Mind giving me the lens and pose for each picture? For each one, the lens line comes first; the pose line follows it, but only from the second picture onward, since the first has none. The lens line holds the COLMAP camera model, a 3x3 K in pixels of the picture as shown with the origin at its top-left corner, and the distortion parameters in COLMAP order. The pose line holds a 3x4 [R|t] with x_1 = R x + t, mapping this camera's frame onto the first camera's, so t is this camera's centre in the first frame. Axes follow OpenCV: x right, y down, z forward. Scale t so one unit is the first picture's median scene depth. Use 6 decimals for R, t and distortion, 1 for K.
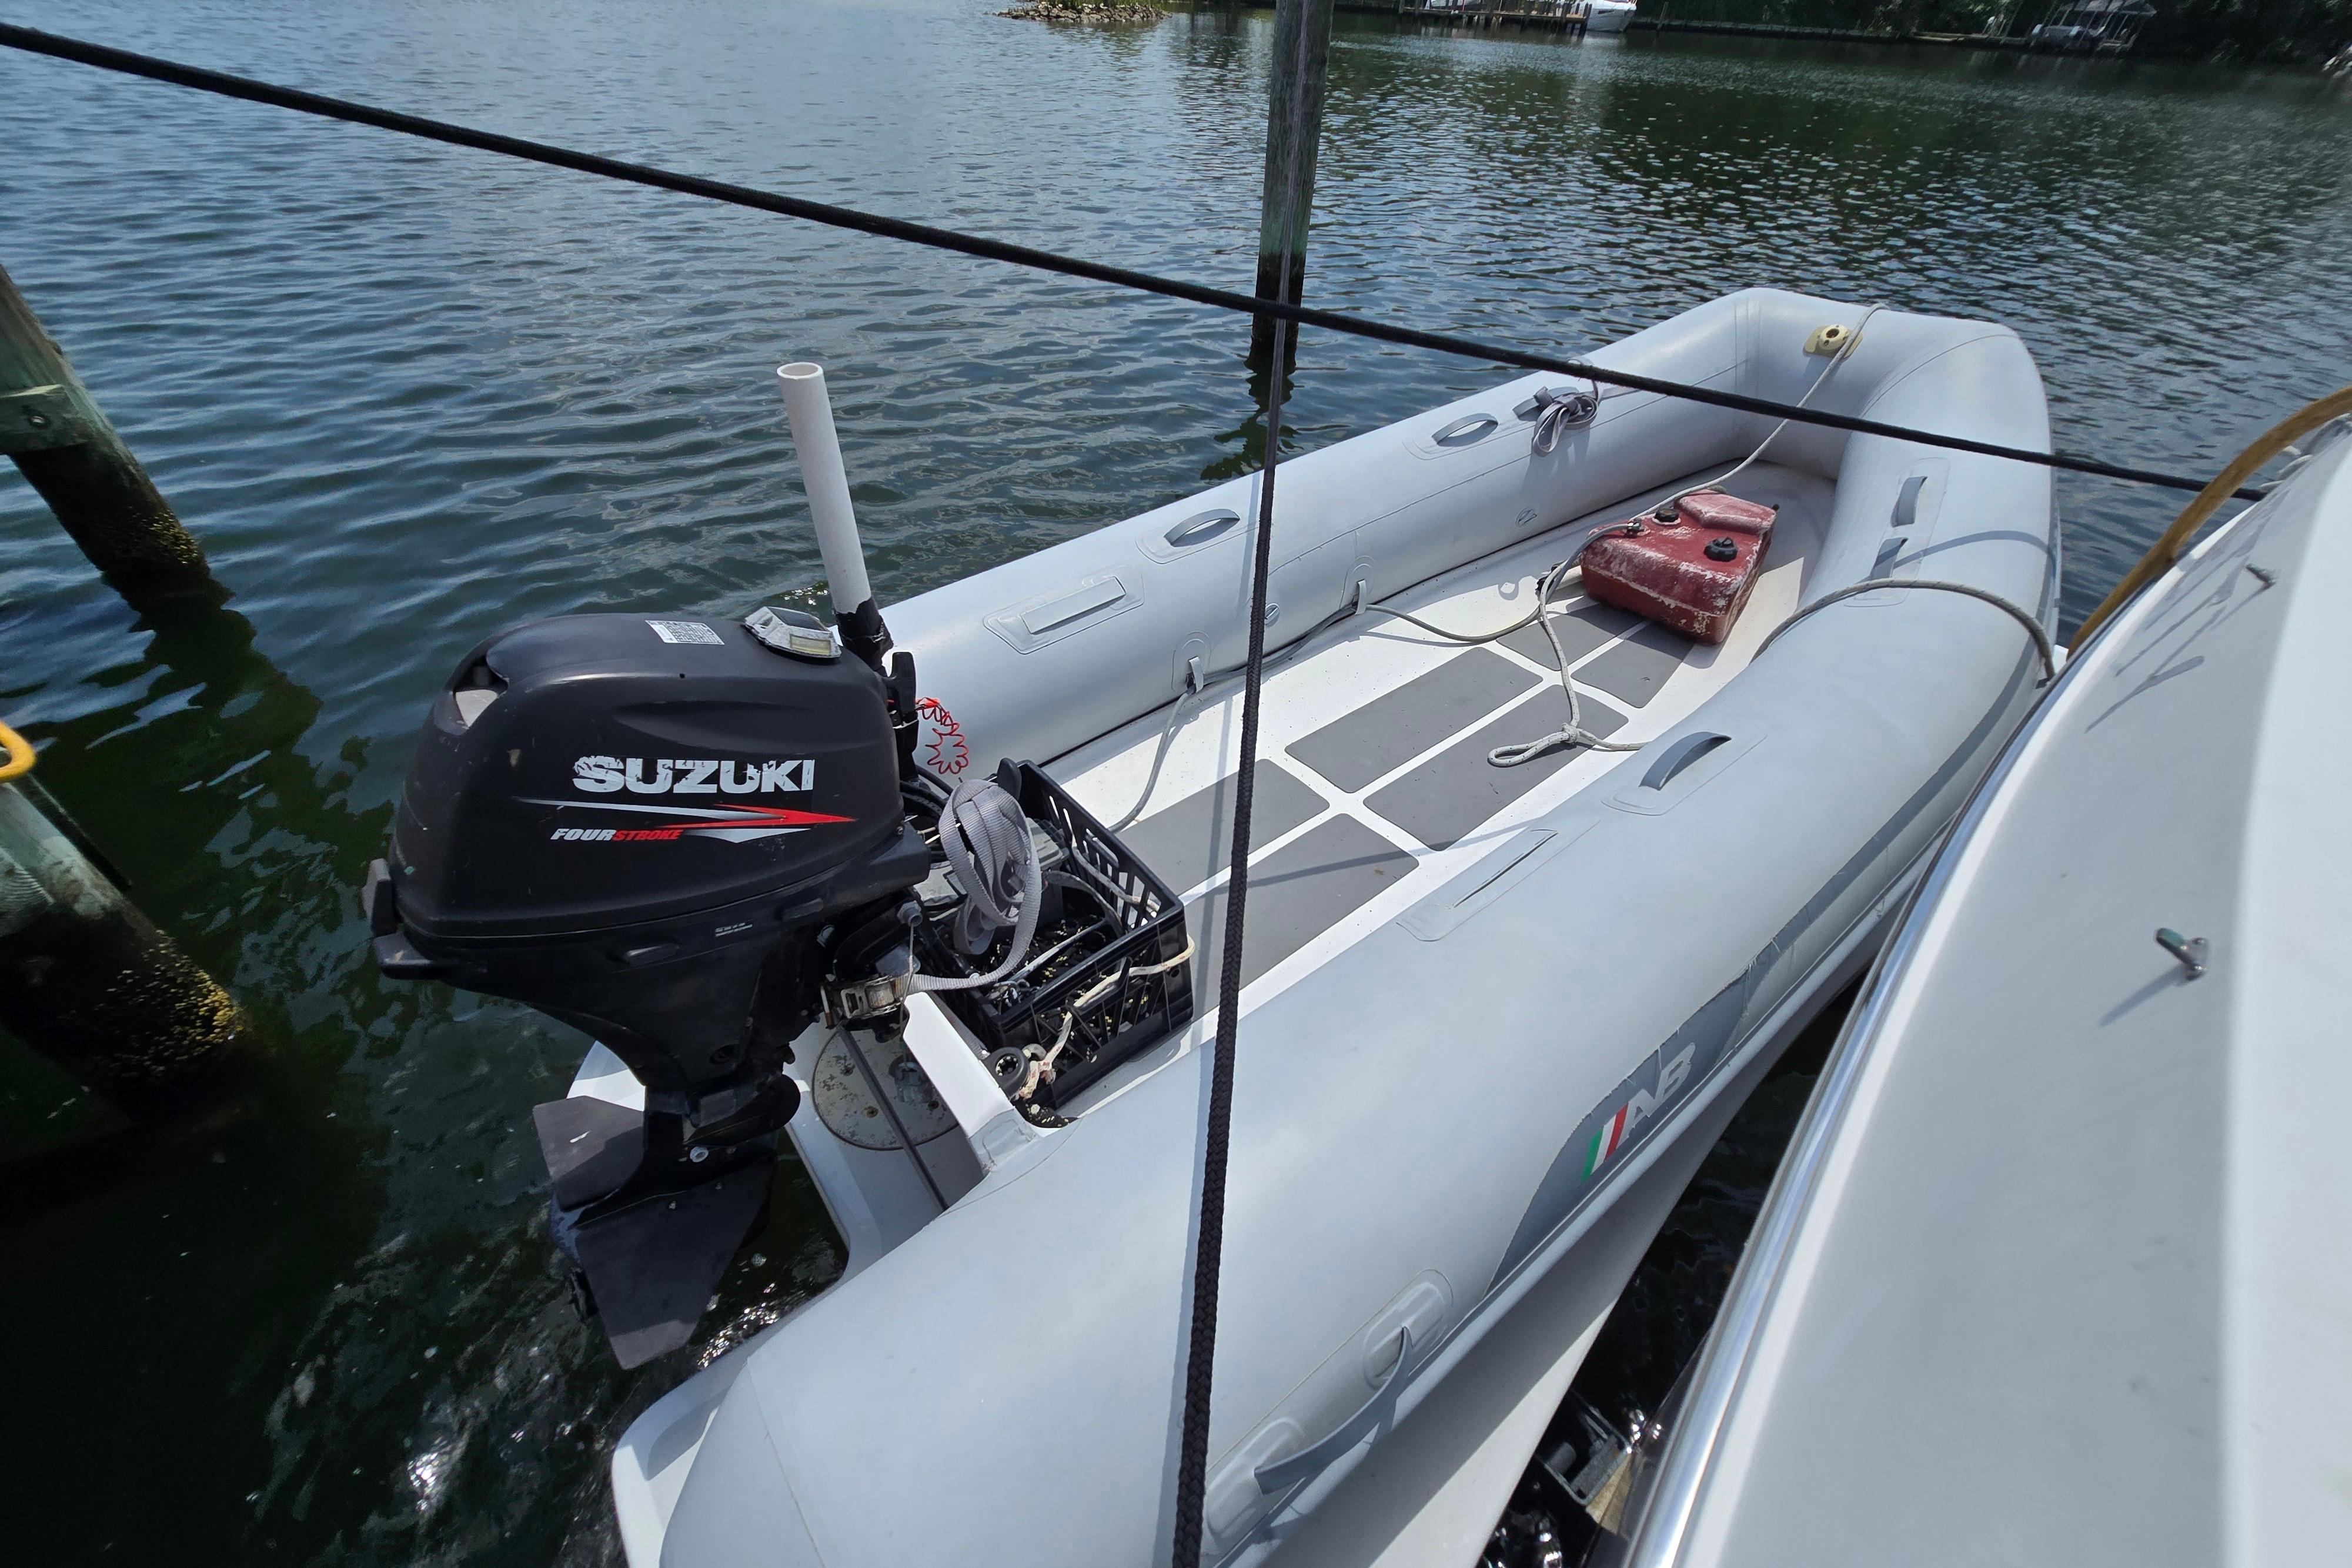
lens RADIAL K [[969.0, 0, 1177.2], [0, 969.0, 790.9], [0, 0, 1]] dist [0.006410, -0.001636]
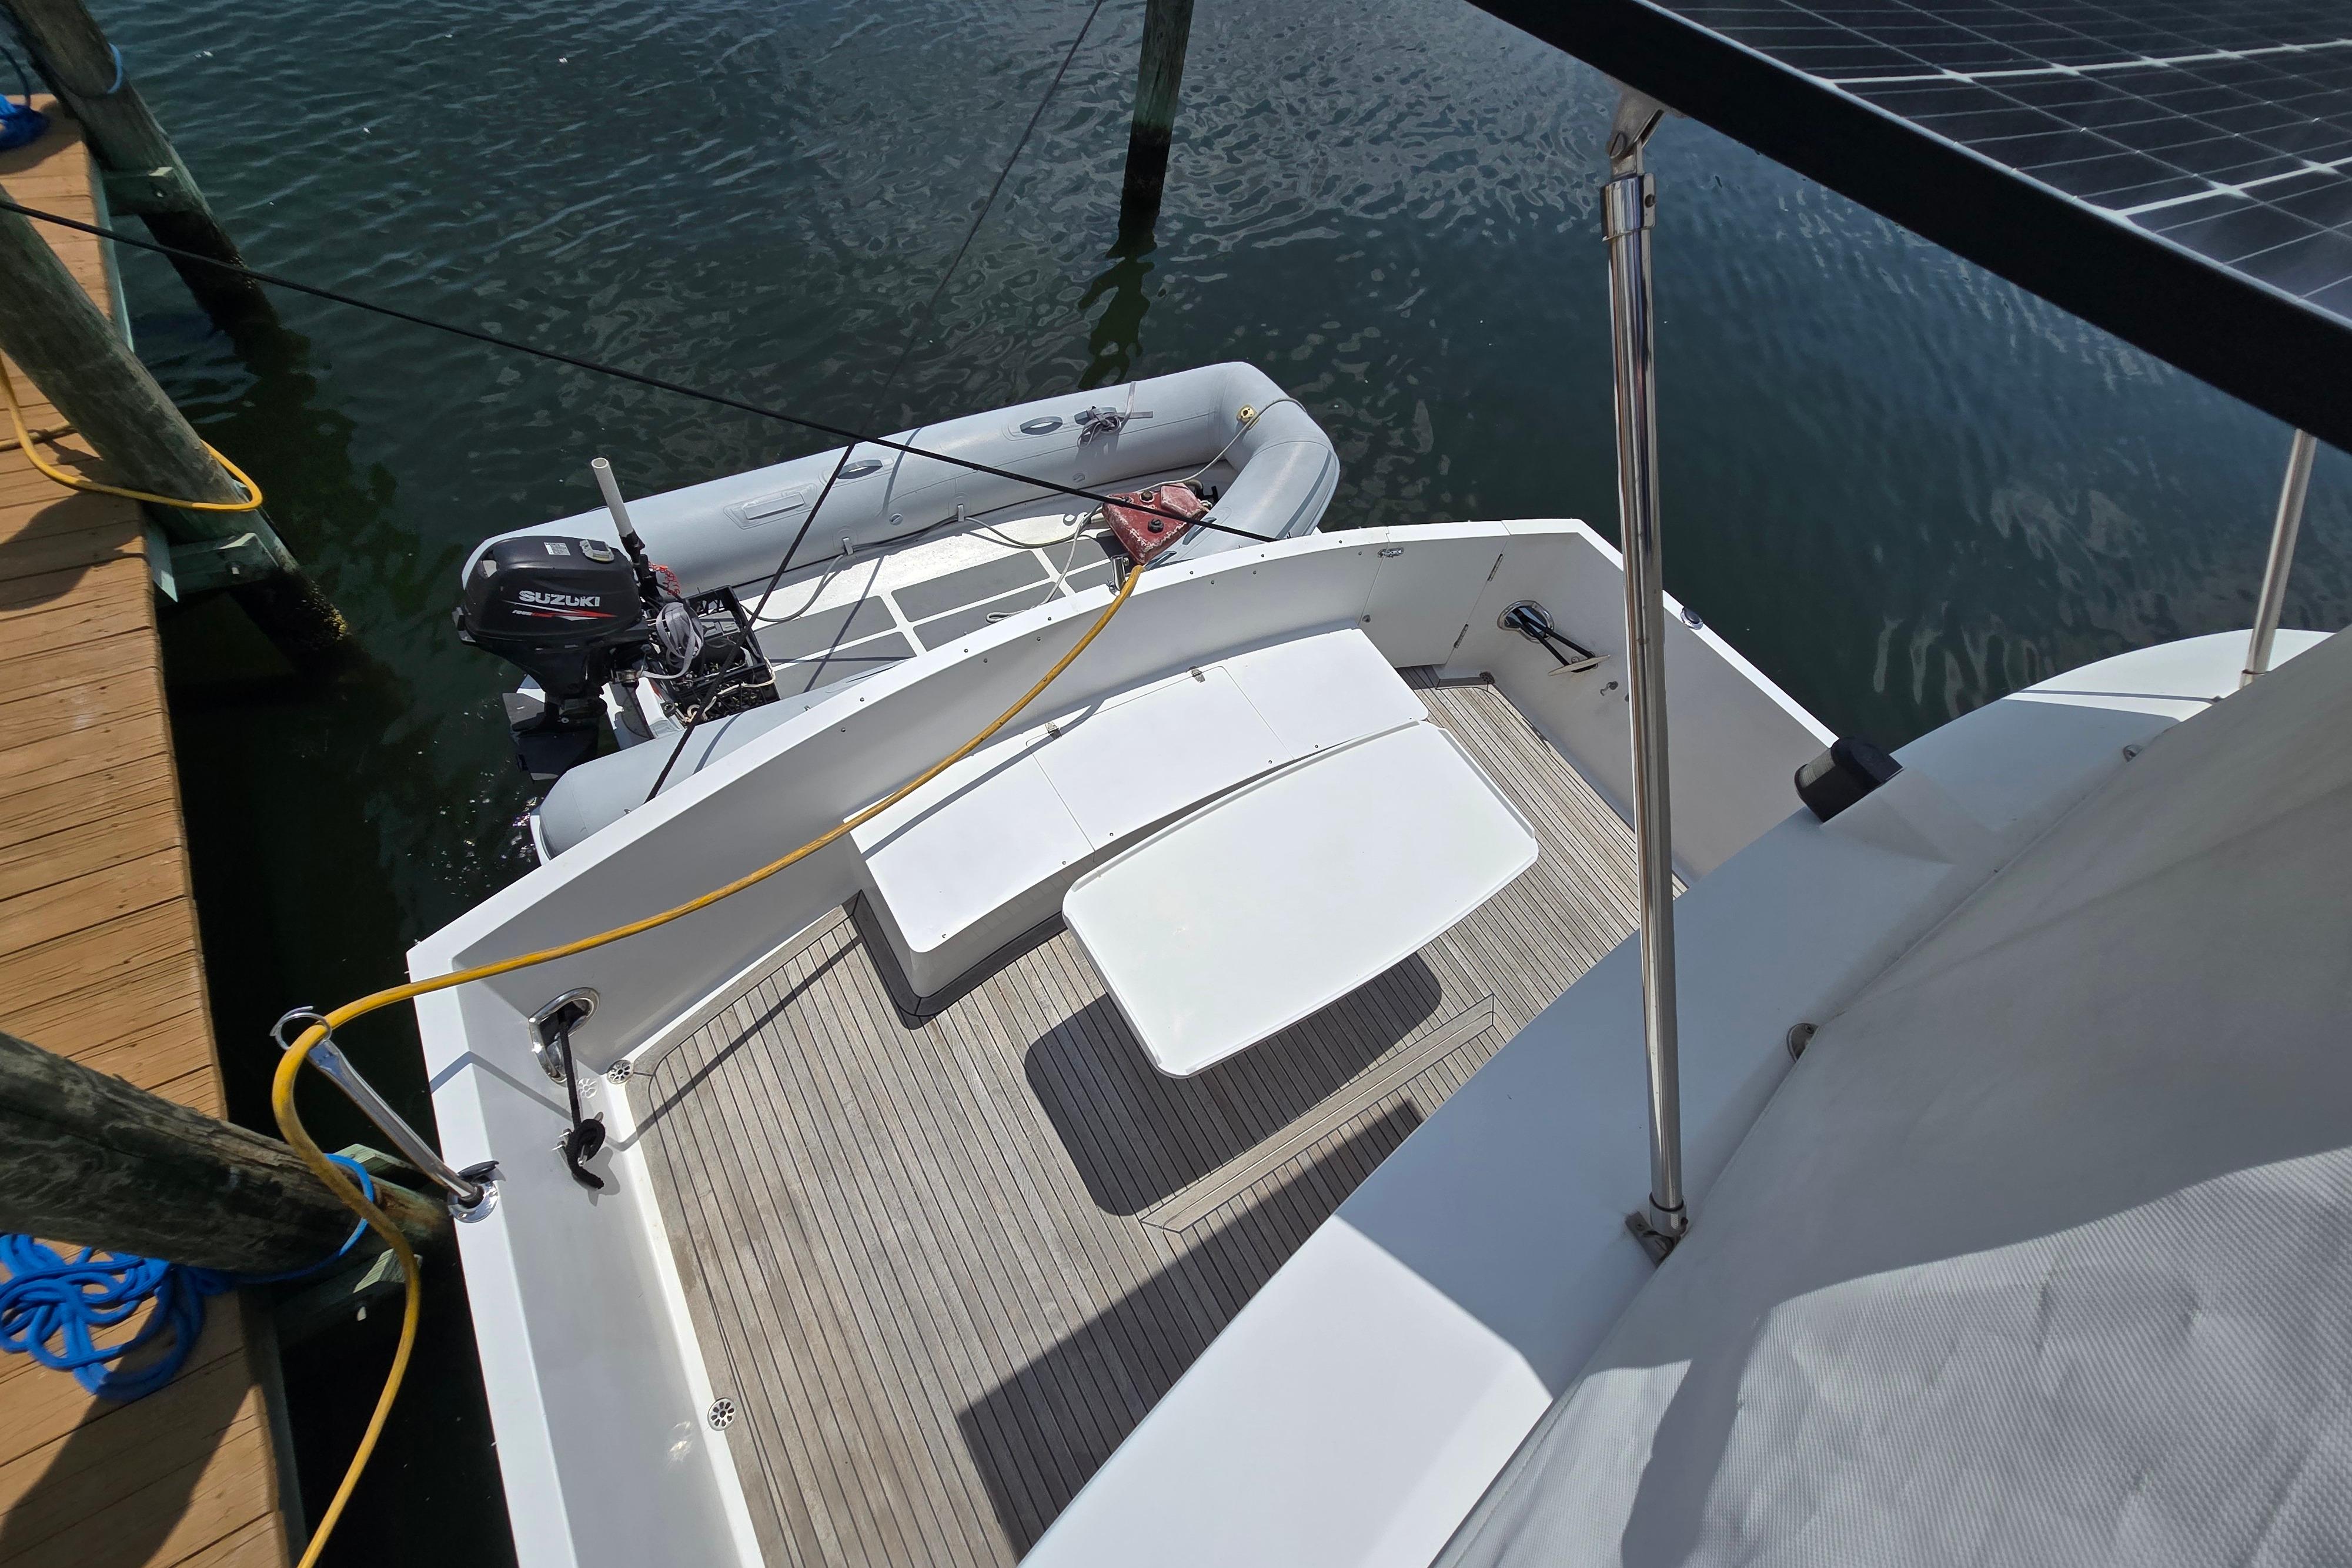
lens RADIAL K [[969.0, 0, 1172.5], [0, 969.0, 778.1], [0, 0, 1]] dist [0.006410, -0.001636]
pose [[0.983129, 0.175188, 0.052596, 0.987705], [-0.182737, 0.953325, 0.240374, -0.406152], [-0.008031, -0.245930, 0.969254, -1.567645]]
